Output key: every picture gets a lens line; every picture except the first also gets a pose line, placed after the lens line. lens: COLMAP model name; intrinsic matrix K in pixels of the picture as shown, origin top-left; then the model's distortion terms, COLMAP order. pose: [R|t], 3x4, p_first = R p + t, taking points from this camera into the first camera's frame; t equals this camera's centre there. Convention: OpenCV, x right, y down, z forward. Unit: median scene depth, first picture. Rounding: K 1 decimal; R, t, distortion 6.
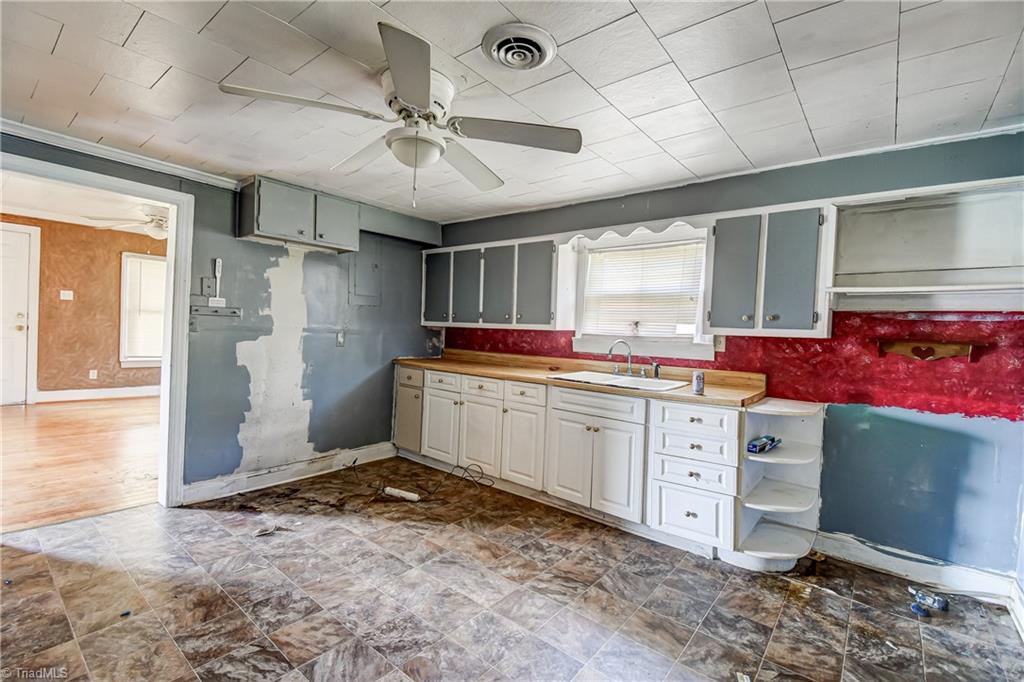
lens RADIAL K [[449.0, 0, 510.6], [0, 449.0, 338.5], [0, 0, 1]] dist [0.027498, -0.021019]
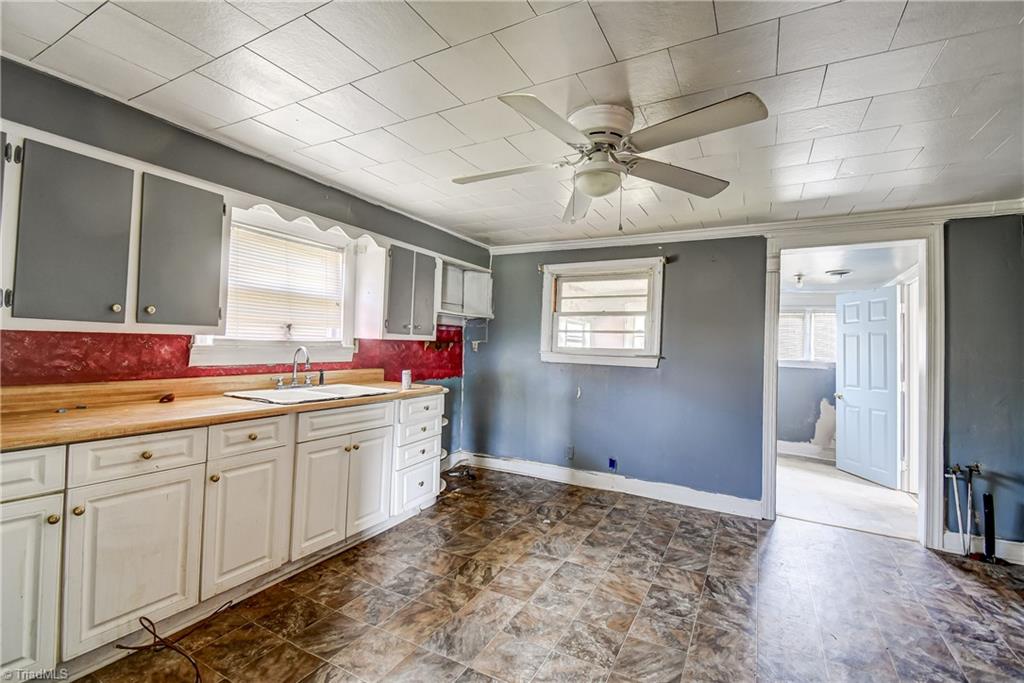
lens RADIAL K [[449.0, 0, 513.4], [0, 449.0, 338.8], [0, 0, 1]] dist [0.027498, -0.021019]
pose [[-0.186312, -0.028553, 0.982076, -0.941355], [-0.013260, 0.999560, 0.026546, -0.055329], [-0.982401, -0.008076, -0.186608, 1.067858]]
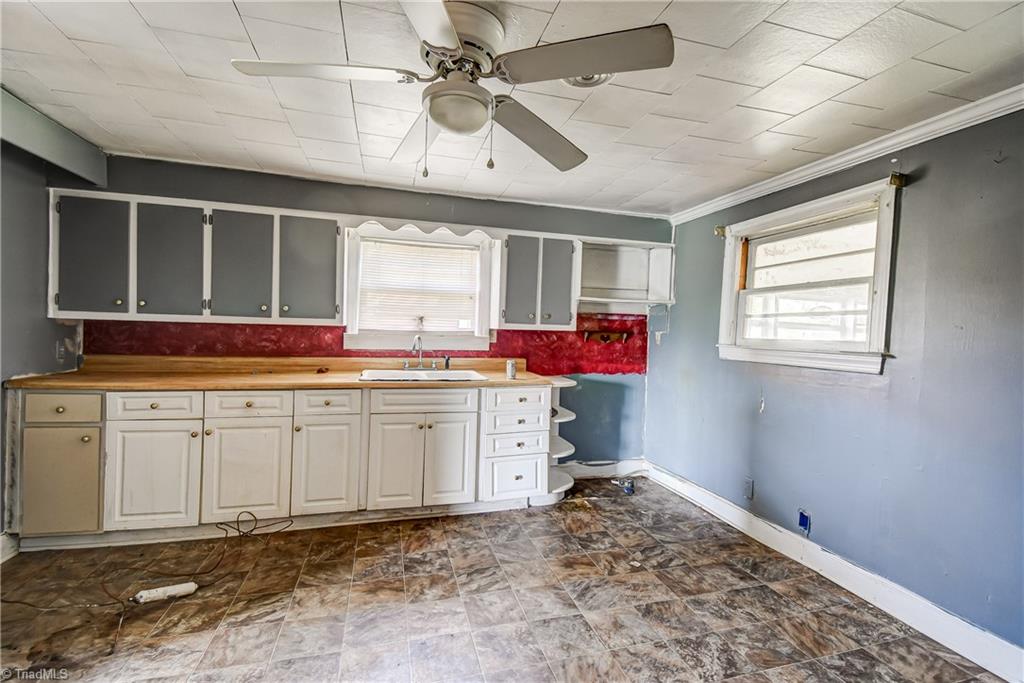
lens RADIAL K [[449.0, 0, 512.0], [0, 449.0, 339.4], [0, 0, 1]] dist [0.027498, -0.021019]
pose [[0.573474, -0.035021, 0.818475, -0.639200], [0.012717, 0.999346, 0.033851, -0.026124], [-0.819125, -0.009004, 0.573545, 0.348410]]
